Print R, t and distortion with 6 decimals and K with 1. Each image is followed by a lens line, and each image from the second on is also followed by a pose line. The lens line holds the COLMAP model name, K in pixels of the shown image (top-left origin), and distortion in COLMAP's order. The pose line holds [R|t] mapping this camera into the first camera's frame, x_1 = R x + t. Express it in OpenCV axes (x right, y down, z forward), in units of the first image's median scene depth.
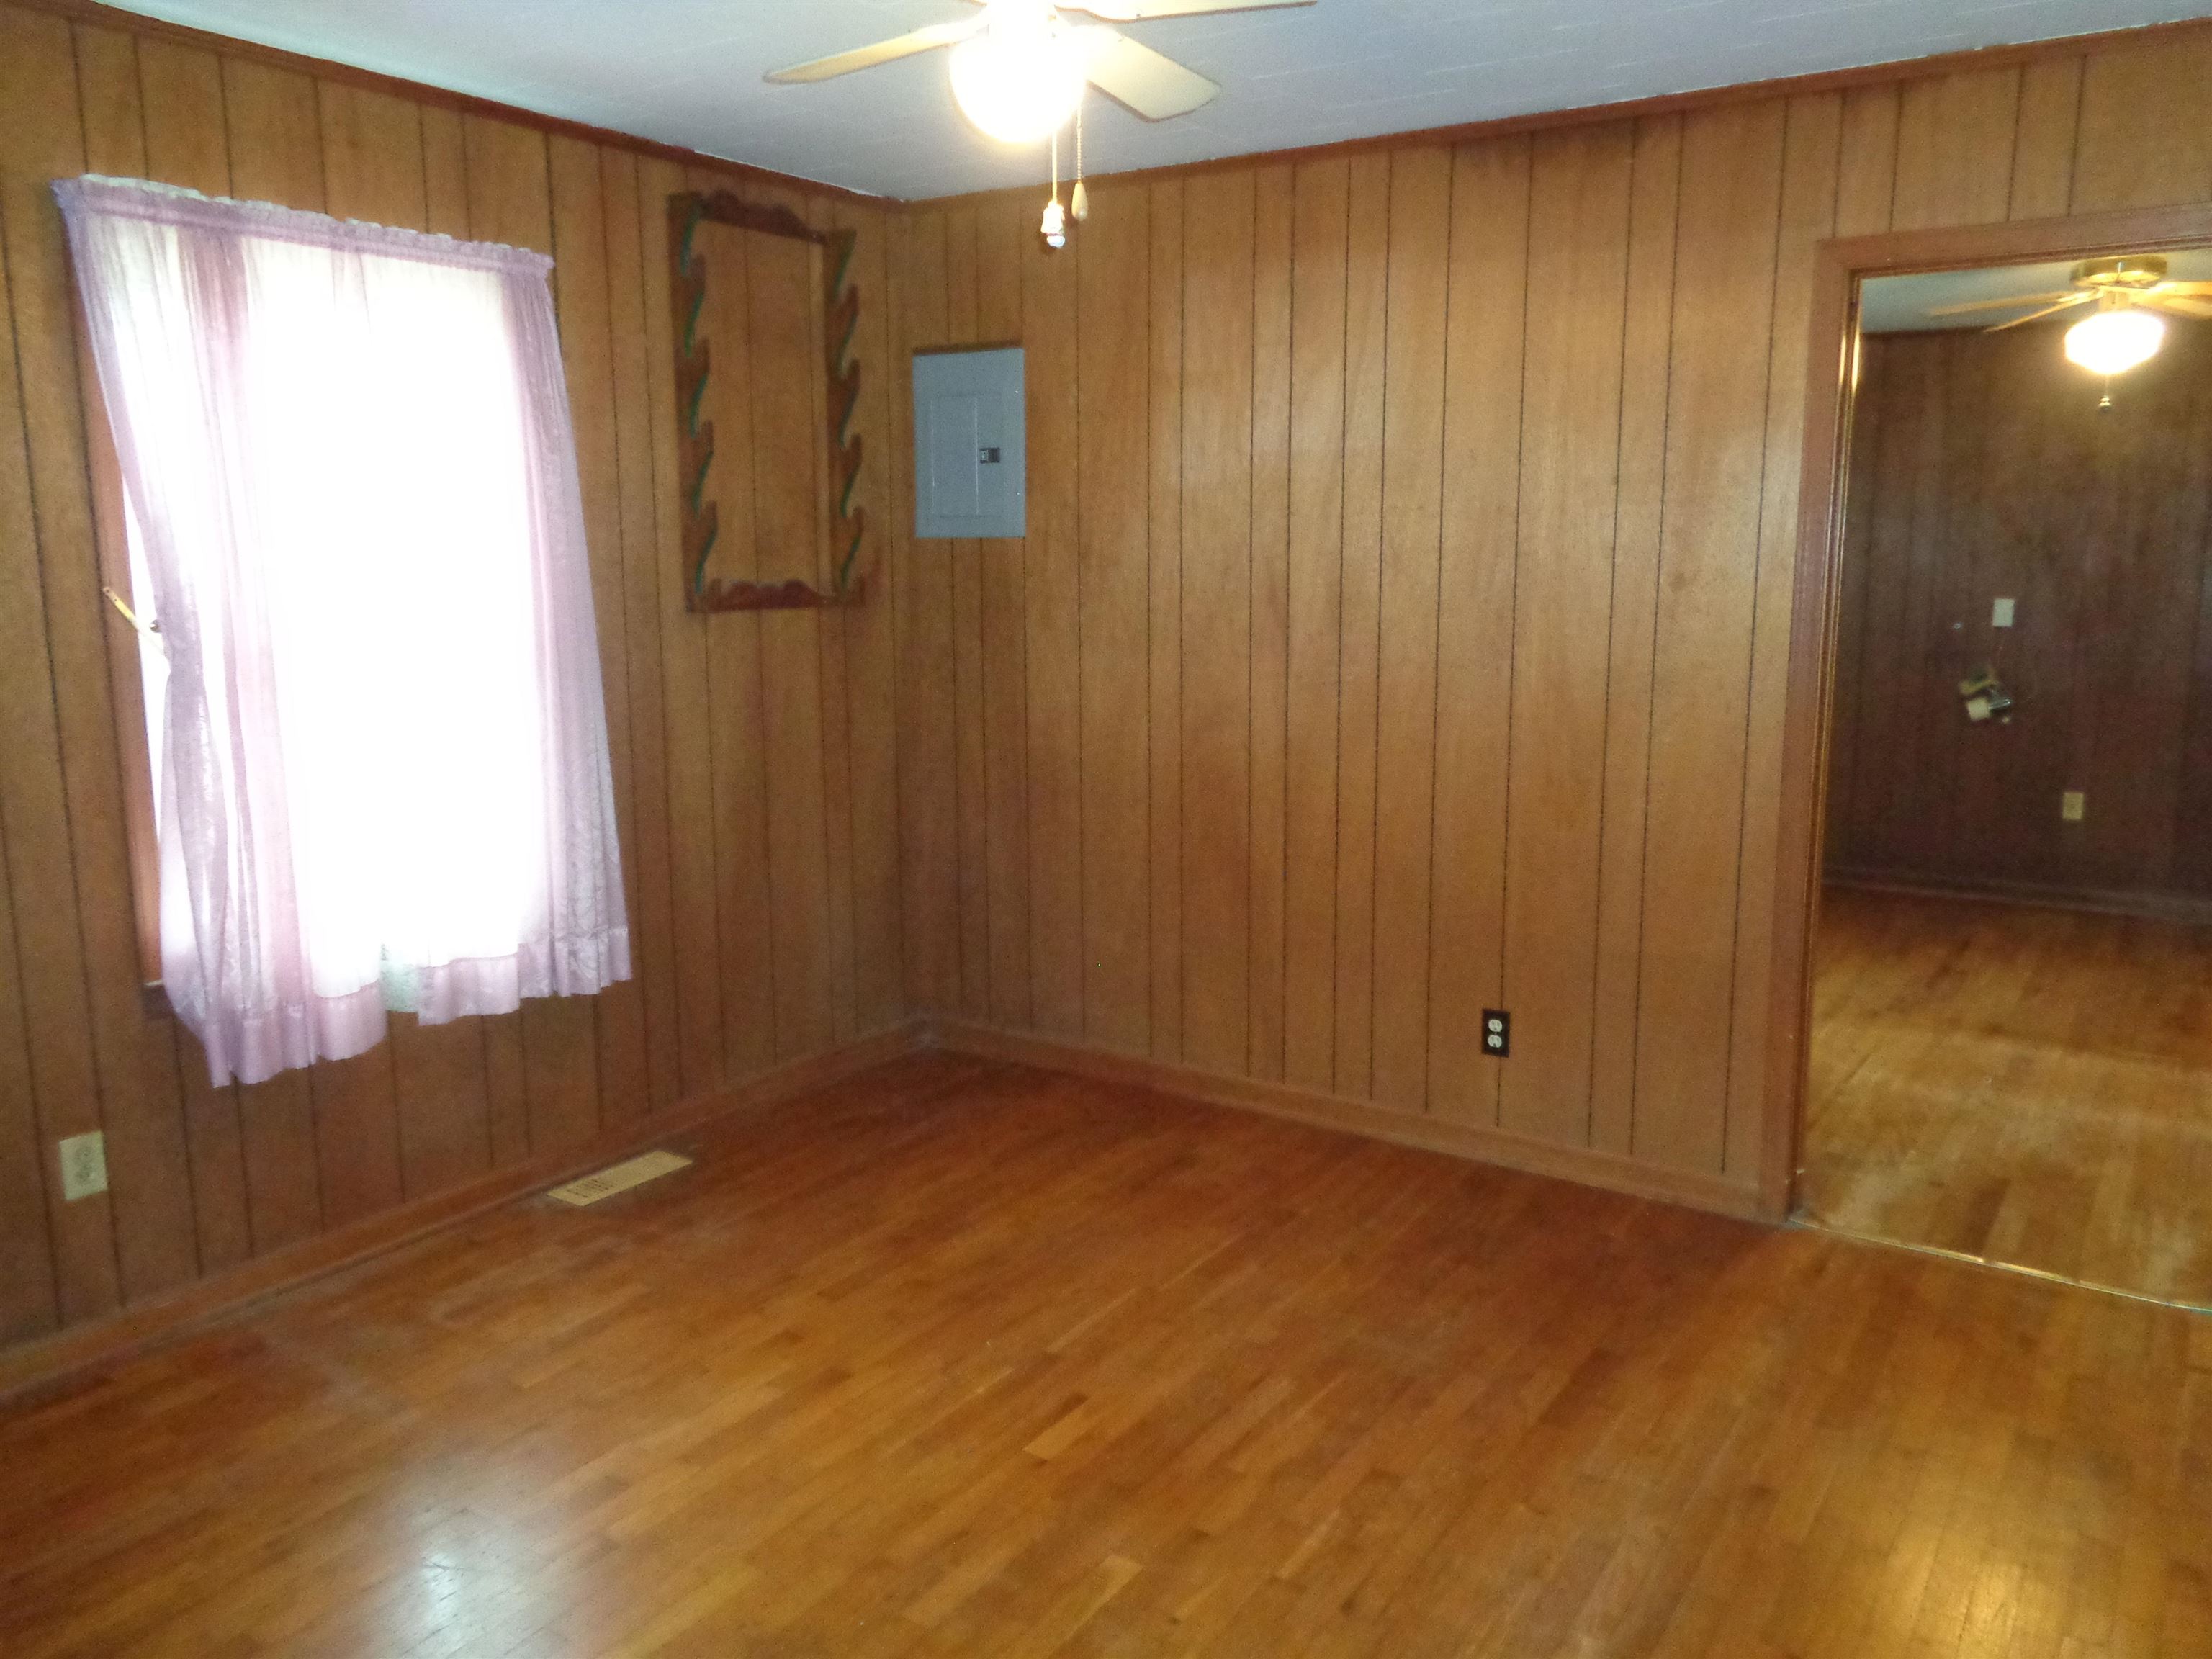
lens RADIAL K [[1643.8, 0, 1112.5], [0, 1643.8, 818.3], [0, 0, 1]] dist [-0.001322, 0.004739]
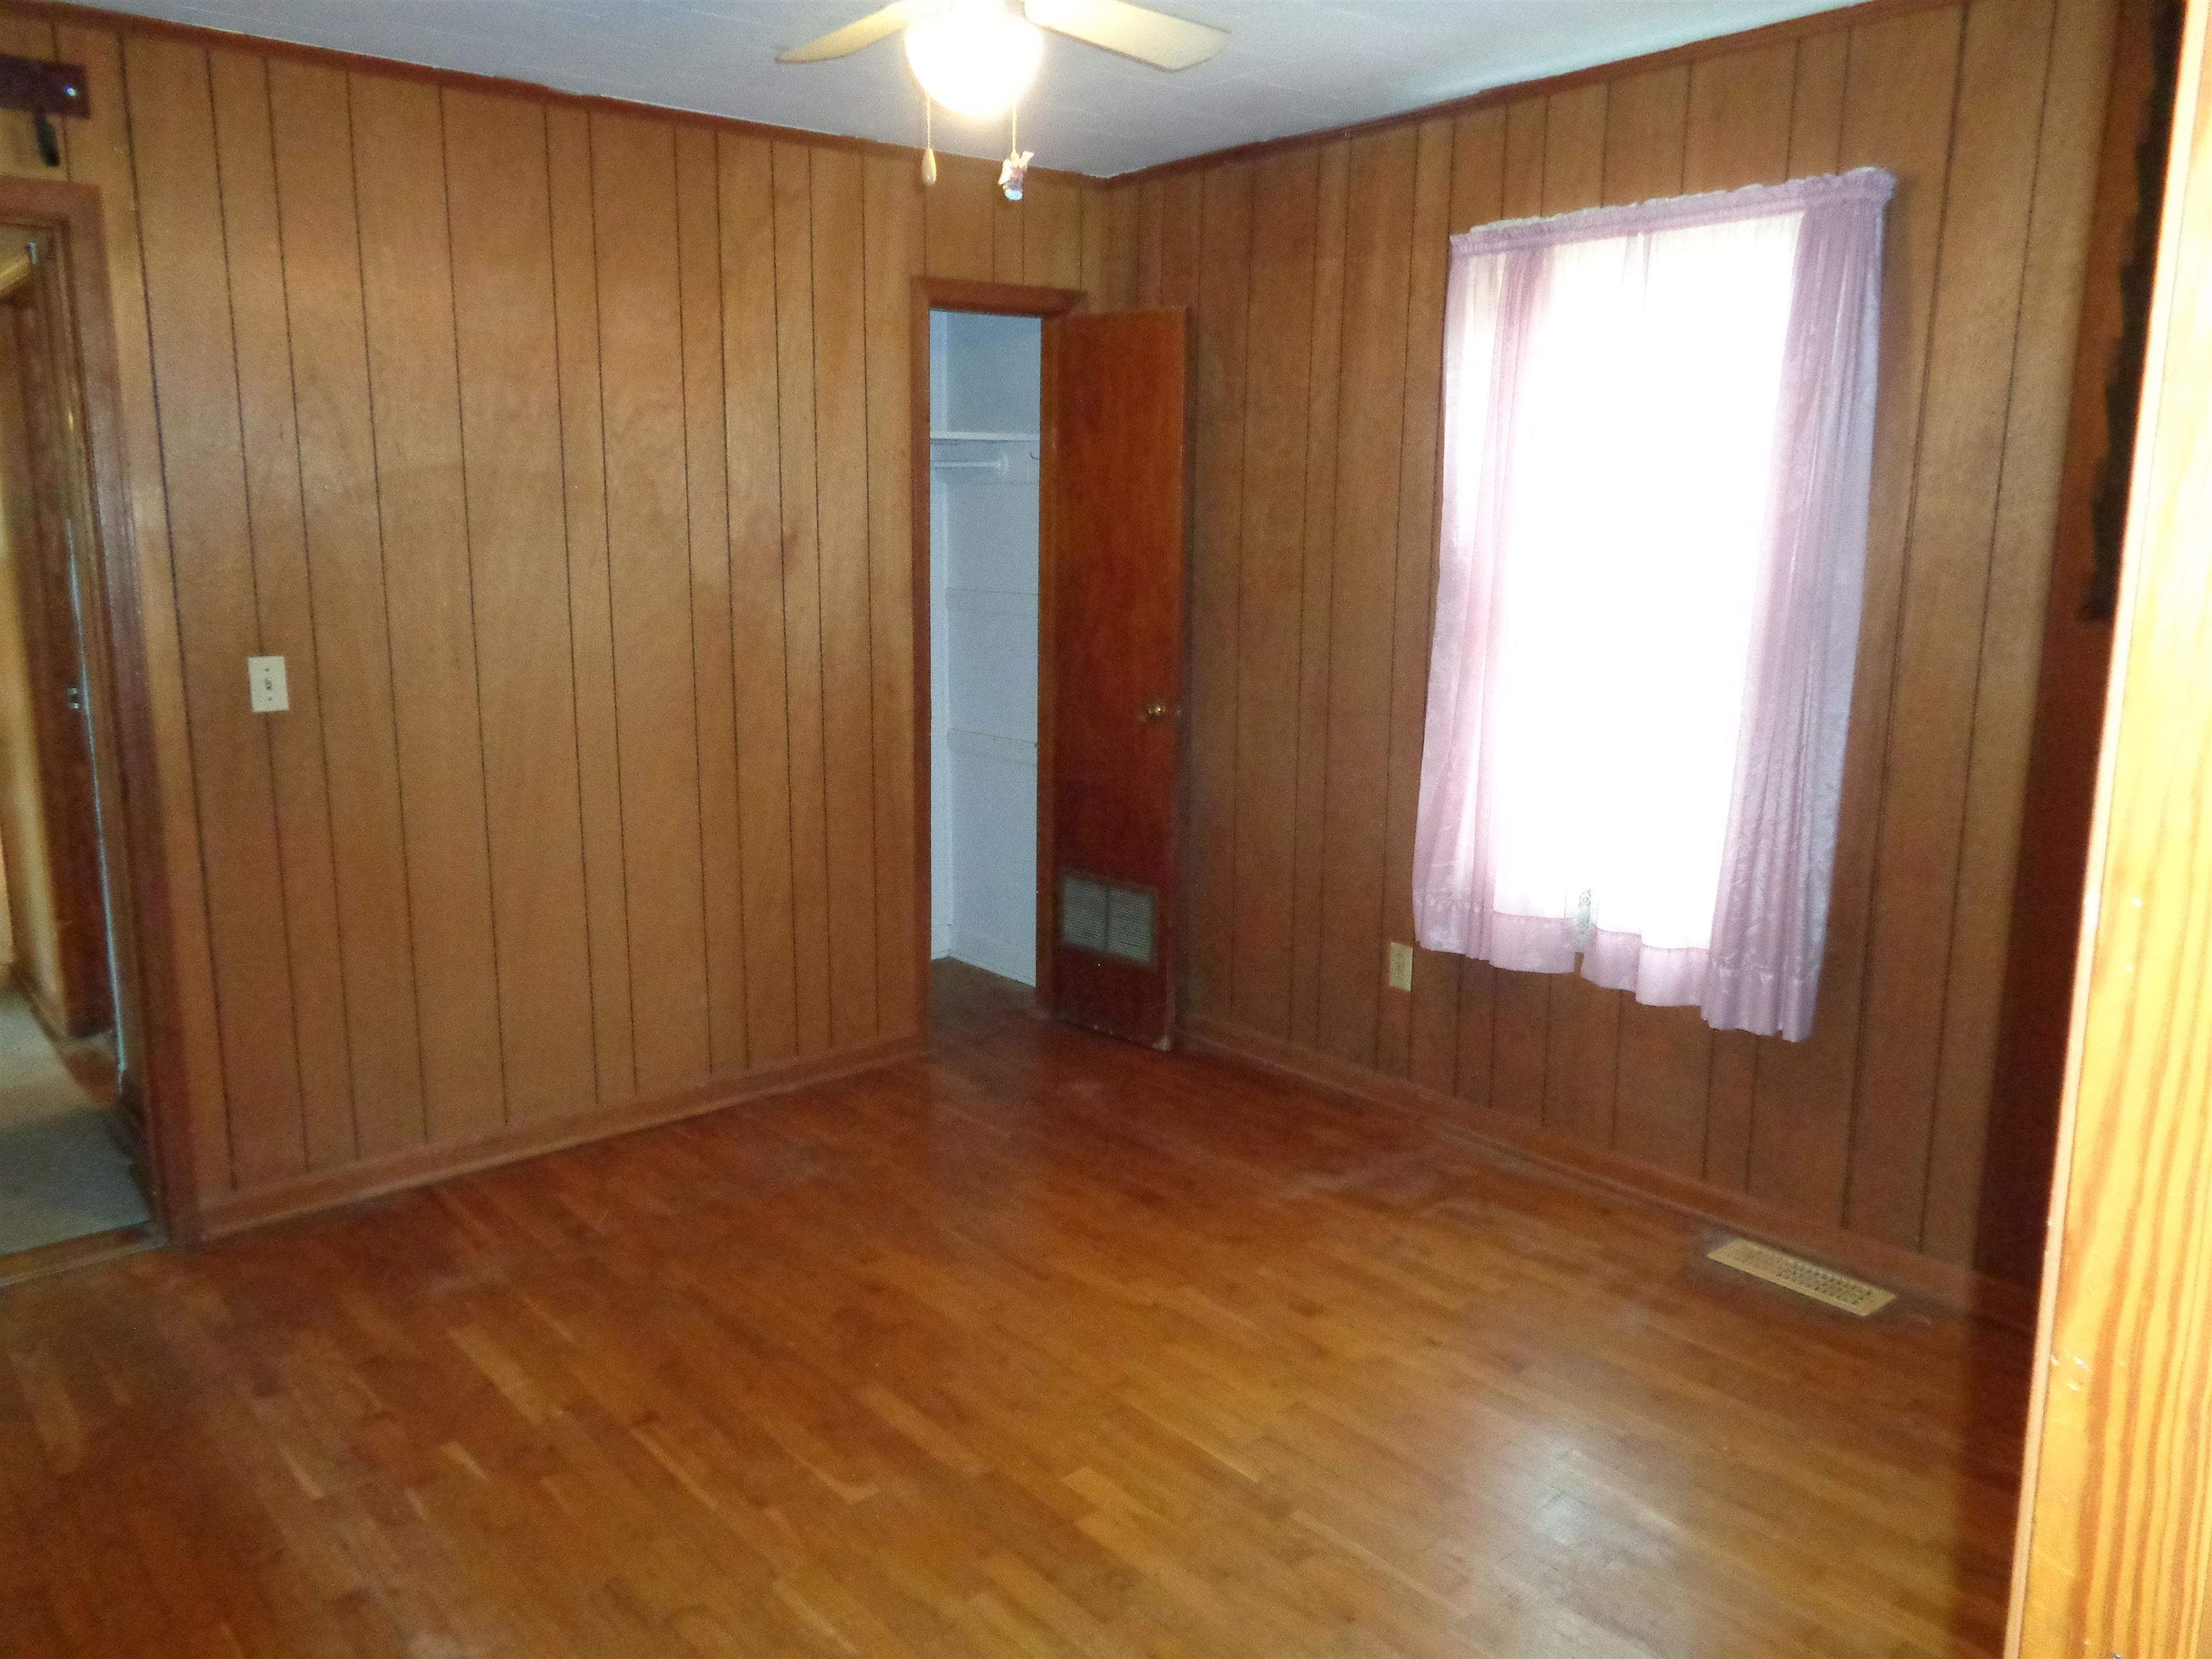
lens RADIAL K [[1643.8, 0, 1112.5], [0, 1643.8, 818.3], [0, 0, 1]] dist [-0.001322, 0.004739]
pose [[-0.265561, 0.181167, -0.946919, 0.660350], [-0.168602, 0.958322, 0.230633, -0.168833], [0.949237, 0.220900, -0.223948, 0.971785]]
